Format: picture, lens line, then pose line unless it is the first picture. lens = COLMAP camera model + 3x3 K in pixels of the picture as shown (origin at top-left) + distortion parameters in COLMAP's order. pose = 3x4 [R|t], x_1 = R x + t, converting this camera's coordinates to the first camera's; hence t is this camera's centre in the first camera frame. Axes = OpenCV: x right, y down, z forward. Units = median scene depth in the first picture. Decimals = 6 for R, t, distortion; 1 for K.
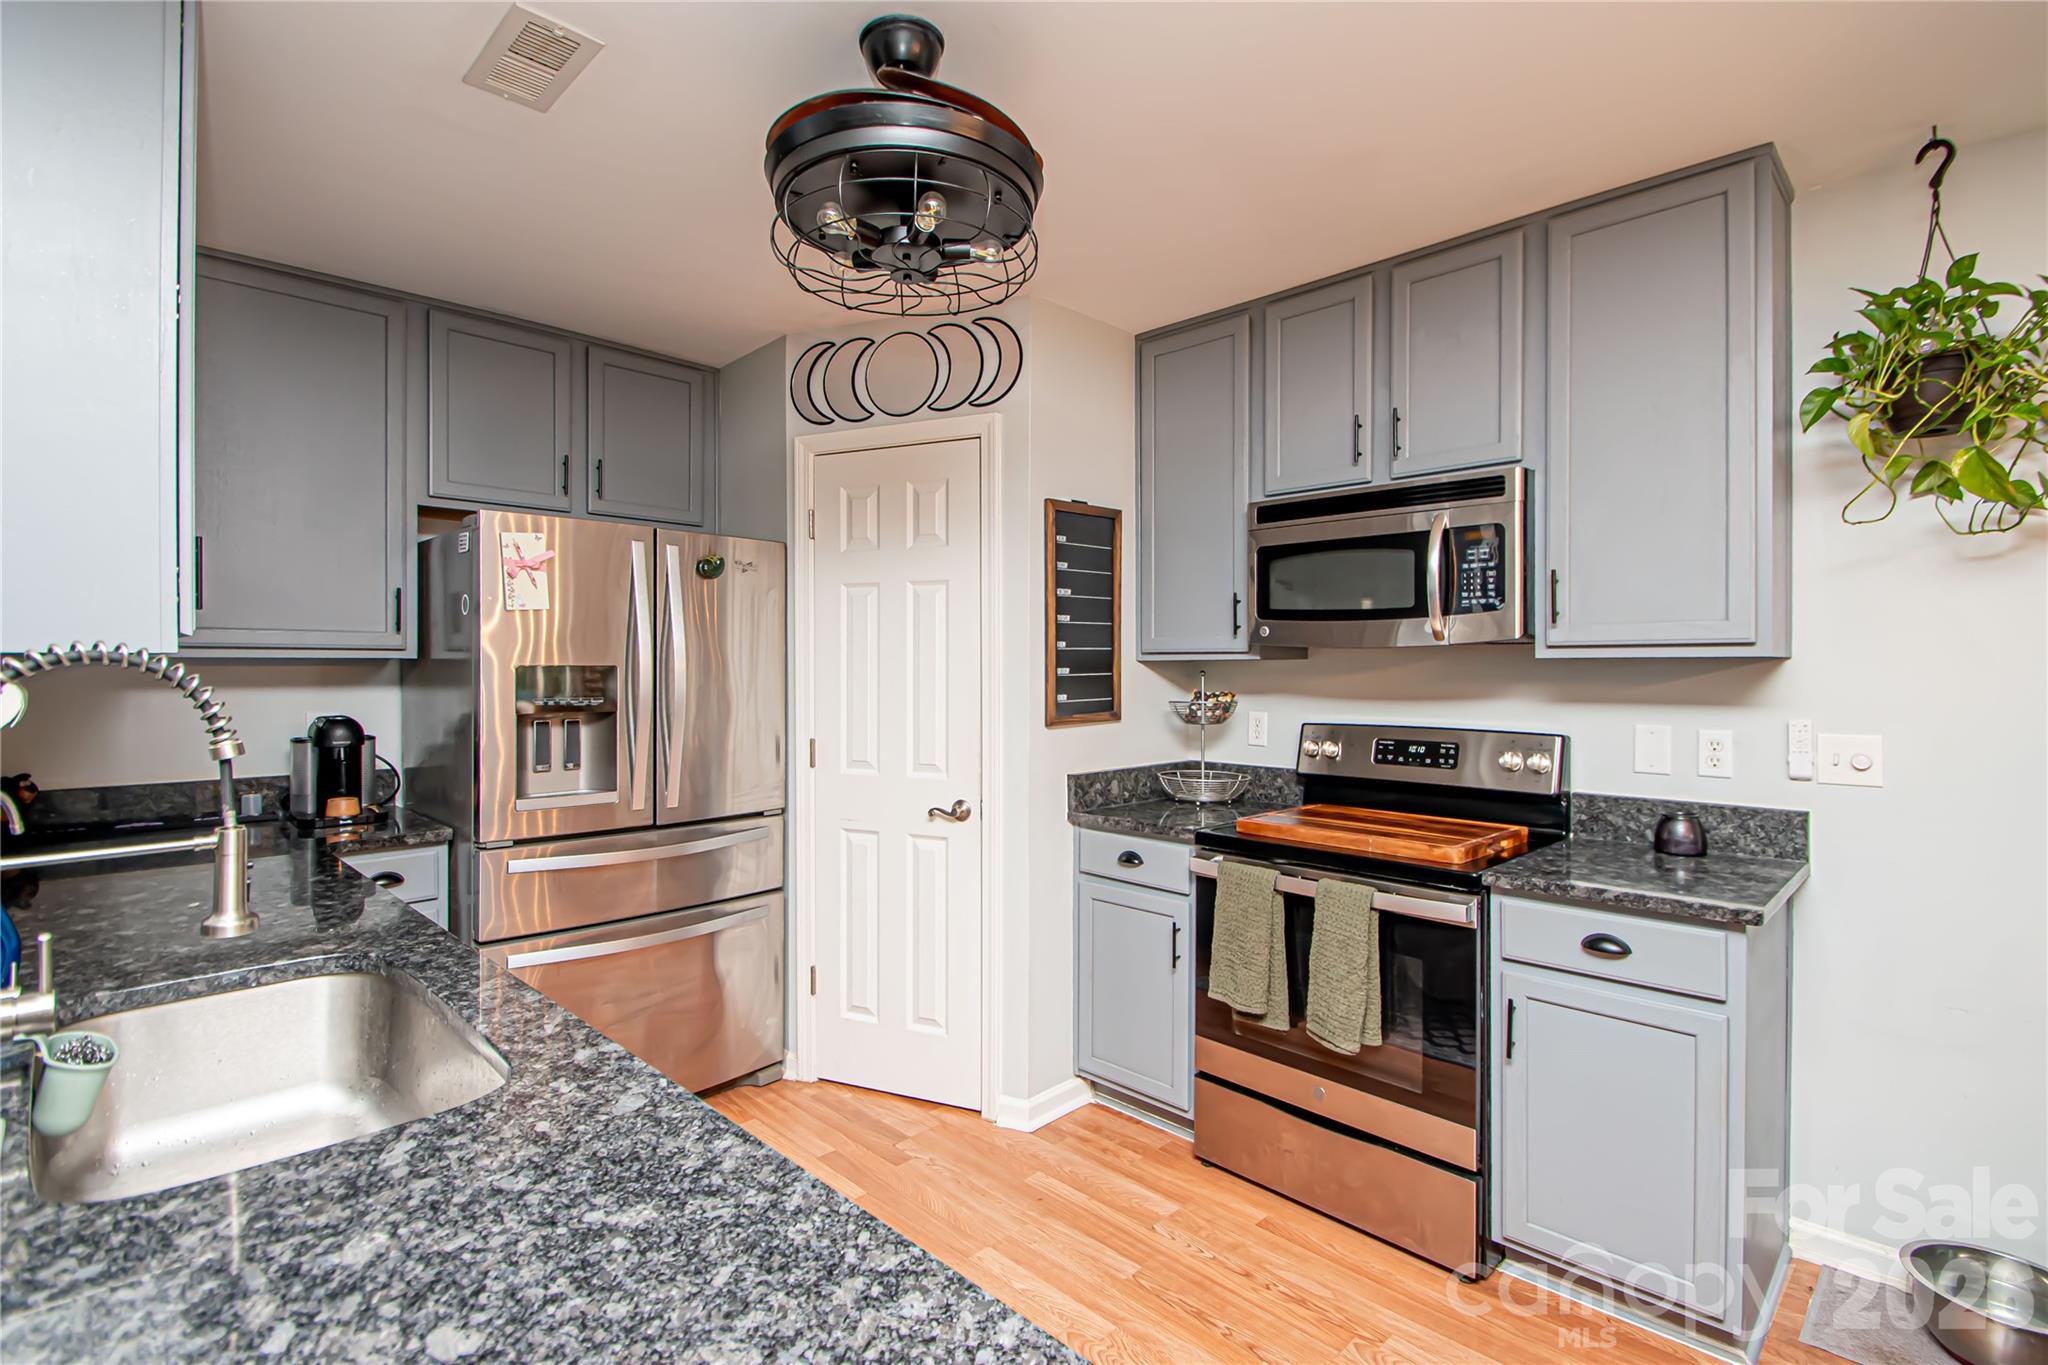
lens RADIAL K [[939.0, 0, 1043.3], [0, 939.0, 668.2], [0, 0, 1]] dist [0.008572, -0.000779]
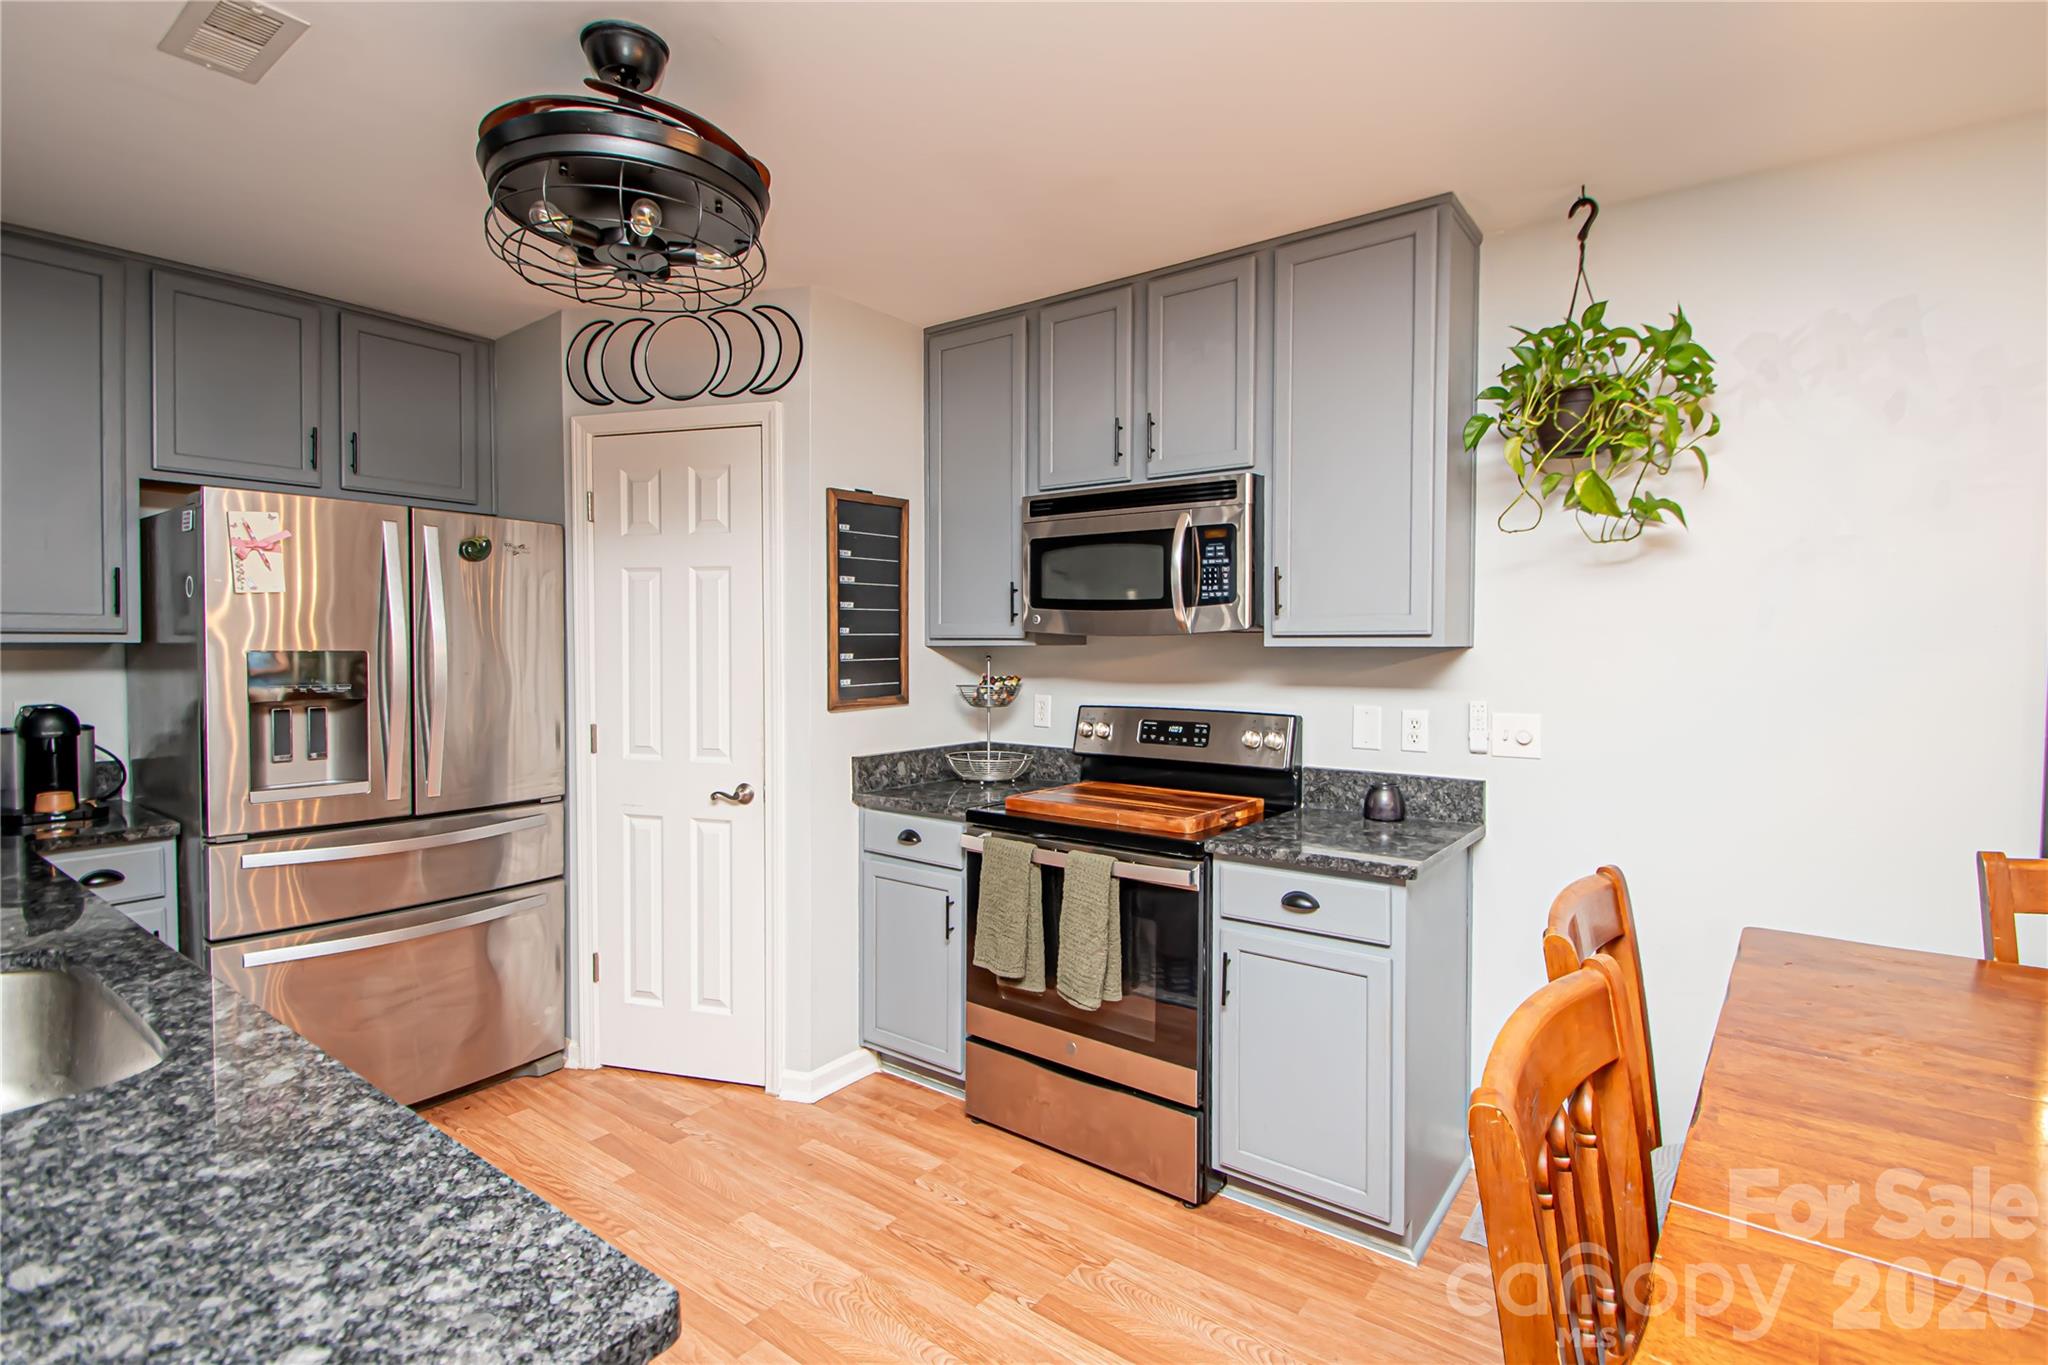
lens RADIAL K [[946.3, 0, 1034.8], [0, 946.3, 666.9], [0, 0, 1]] dist [0.016675, -0.014168]
pose [[0.990804, -0.000827, 0.135304, 0.099010], [-0.001940, 0.999792, 0.020316, -0.008188], [-0.135293, -0.020392, 0.990596, -0.062408]]
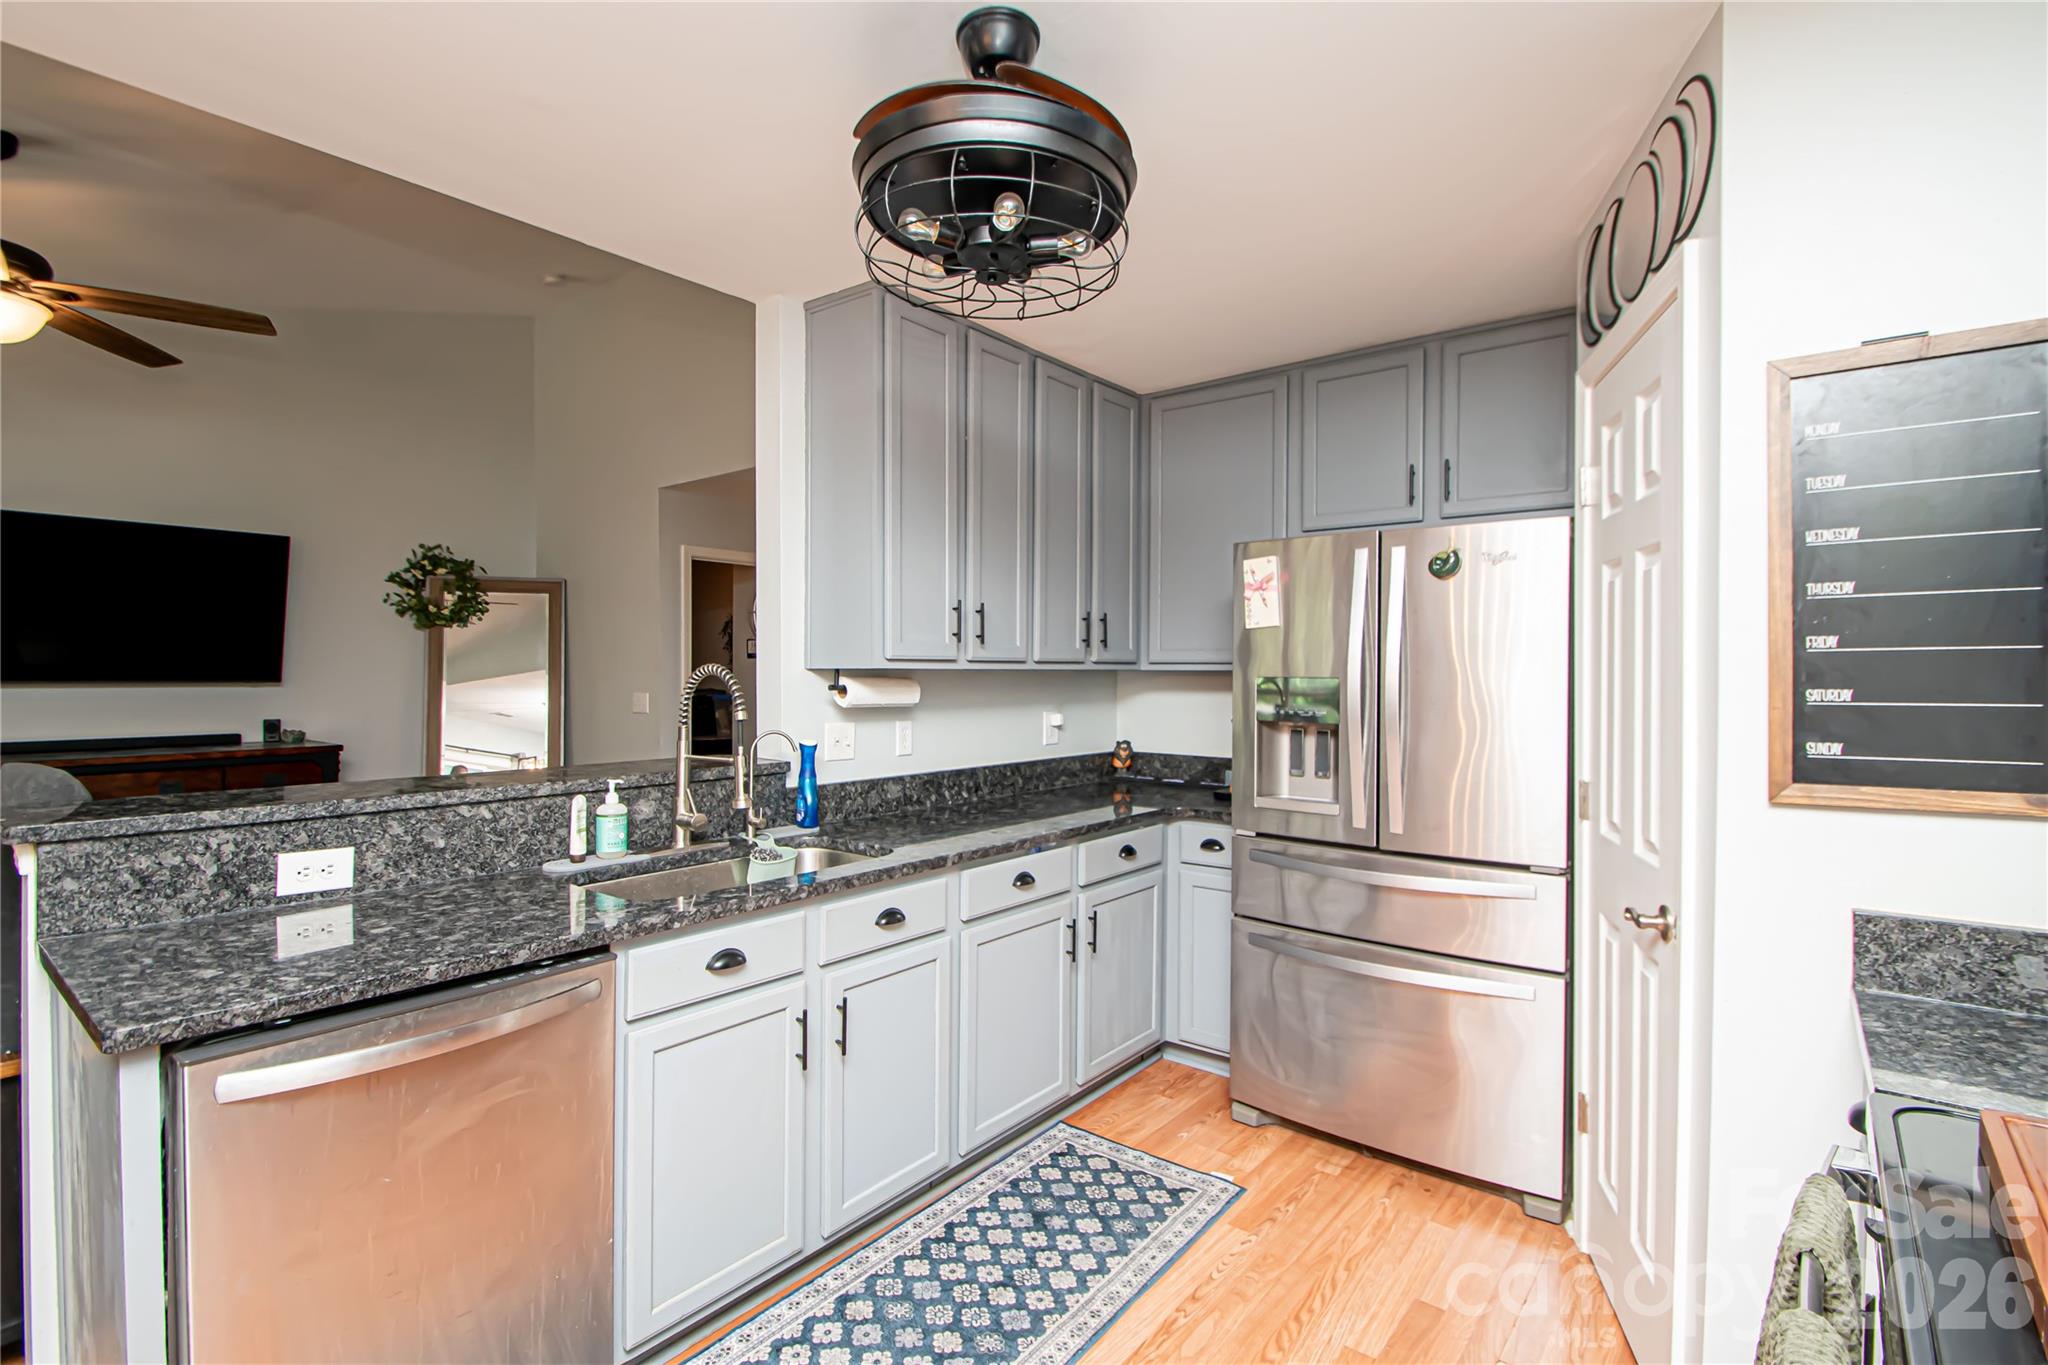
lens RADIAL K [[946.3, 0, 1034.8], [0, 946.3, 666.9], [0, 0, 1]] dist [0.016675, -0.014168]
pose [[0.113069, -0.004898, -0.993575, 0.552032], [-0.011222, 0.999918, -0.006206, -0.005019], [0.993524, 0.011852, 0.113005, 0.616555]]
